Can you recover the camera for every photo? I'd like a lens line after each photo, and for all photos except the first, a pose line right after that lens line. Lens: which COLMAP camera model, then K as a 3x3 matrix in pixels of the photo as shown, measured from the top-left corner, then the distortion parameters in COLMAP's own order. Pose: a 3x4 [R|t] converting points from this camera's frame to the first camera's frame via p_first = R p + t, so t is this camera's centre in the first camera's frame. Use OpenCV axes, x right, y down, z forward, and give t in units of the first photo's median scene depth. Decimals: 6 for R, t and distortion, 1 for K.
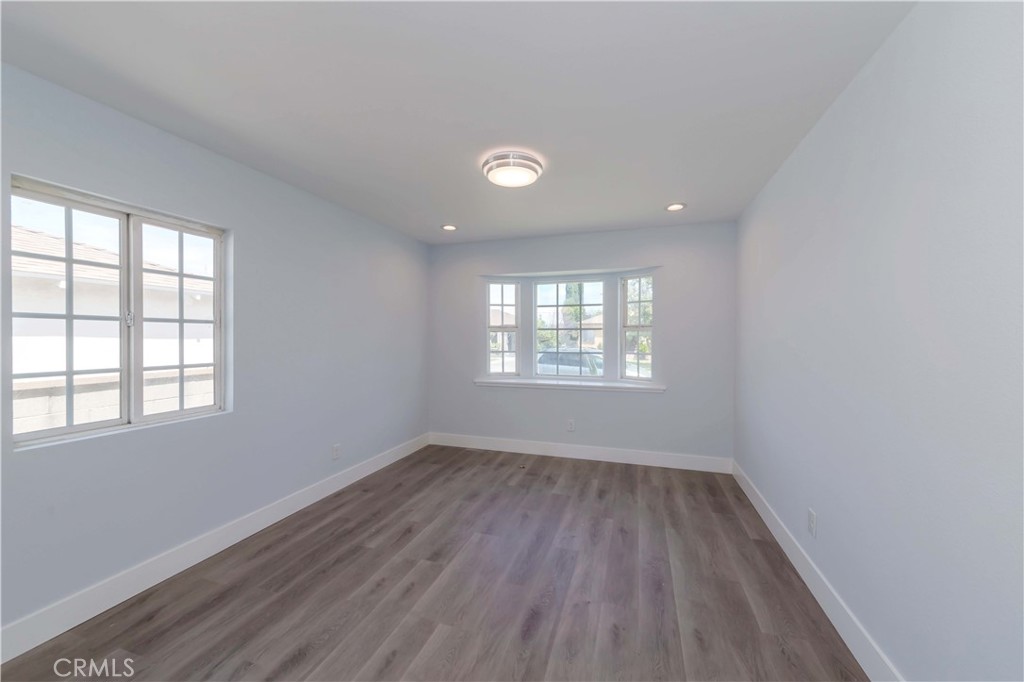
lens RADIAL K [[382.7, 0, 509.8], [0, 382.7, 337.5], [0, 0, 1]] dist [-0.000784, -0.000038]
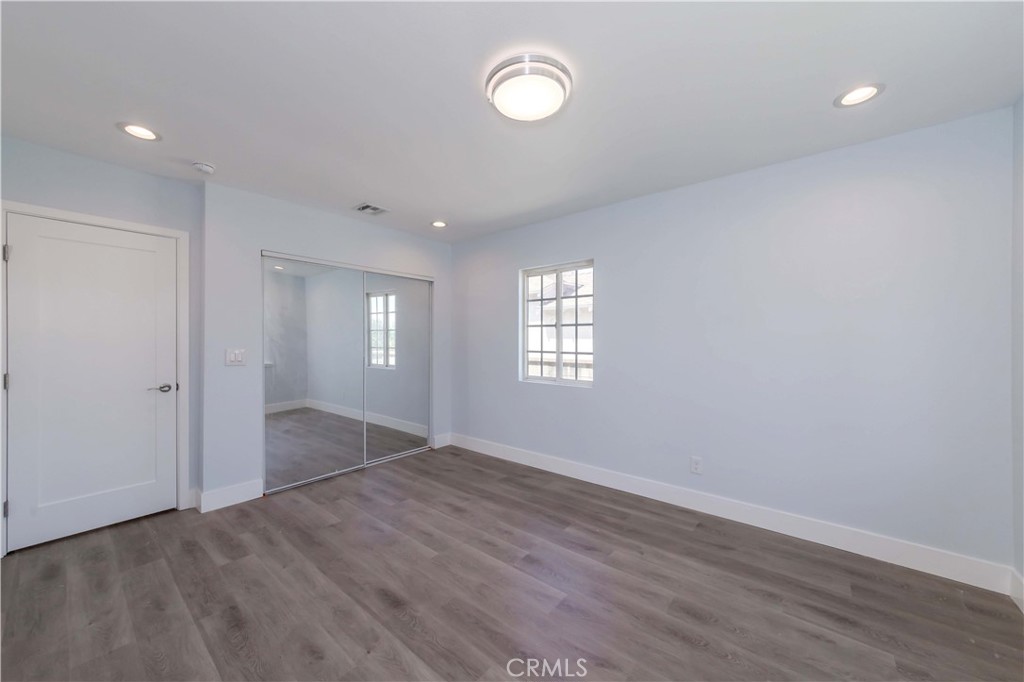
lens RADIAL K [[363.8, 0, 512.0], [0, 363.8, 341.0], [0, 0, 1]] dist [0.000677, 0.000152]
pose [[-0.345236, 0.002482, -0.938513, 0.555022], [-0.006361, 0.999967, 0.004985, 0.013479], [0.938494, 0.007690, -0.345209, 1.036780]]
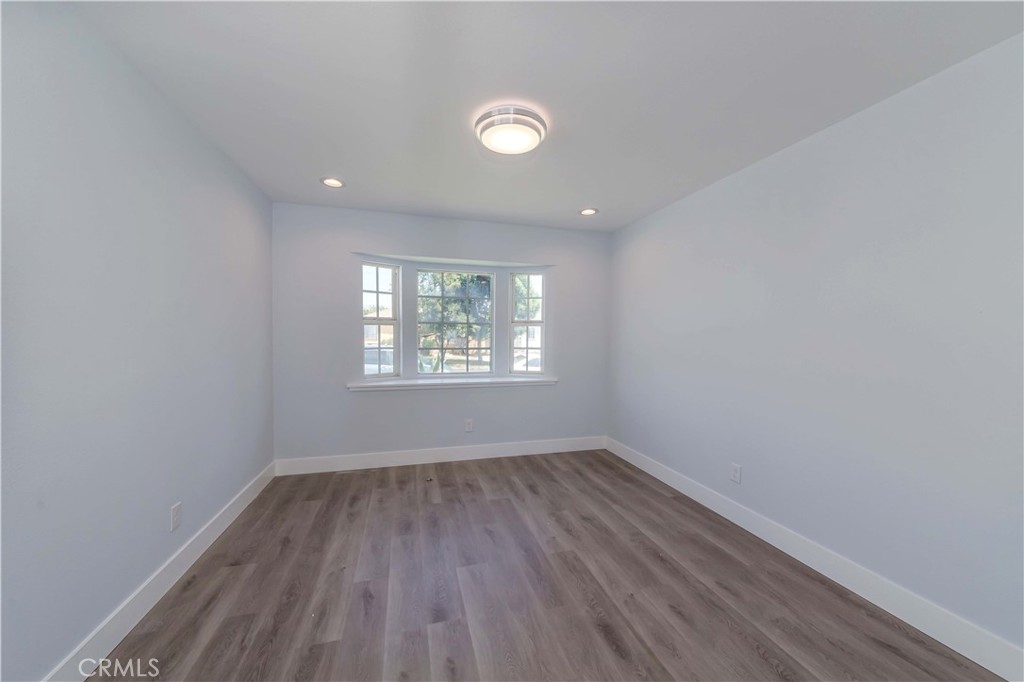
lens RADIAL K [[384.6, 0, 503.4], [0, 384.6, 349.2], [0, 0, 1]] dist [-0.000129, -0.000060]
pose [[0.827903, -0.015580, 0.560655, -0.420385], [-0.006744, 0.999265, 0.037728, 0.007992], [-0.560831, -0.035016, 0.827189, 0.251101]]
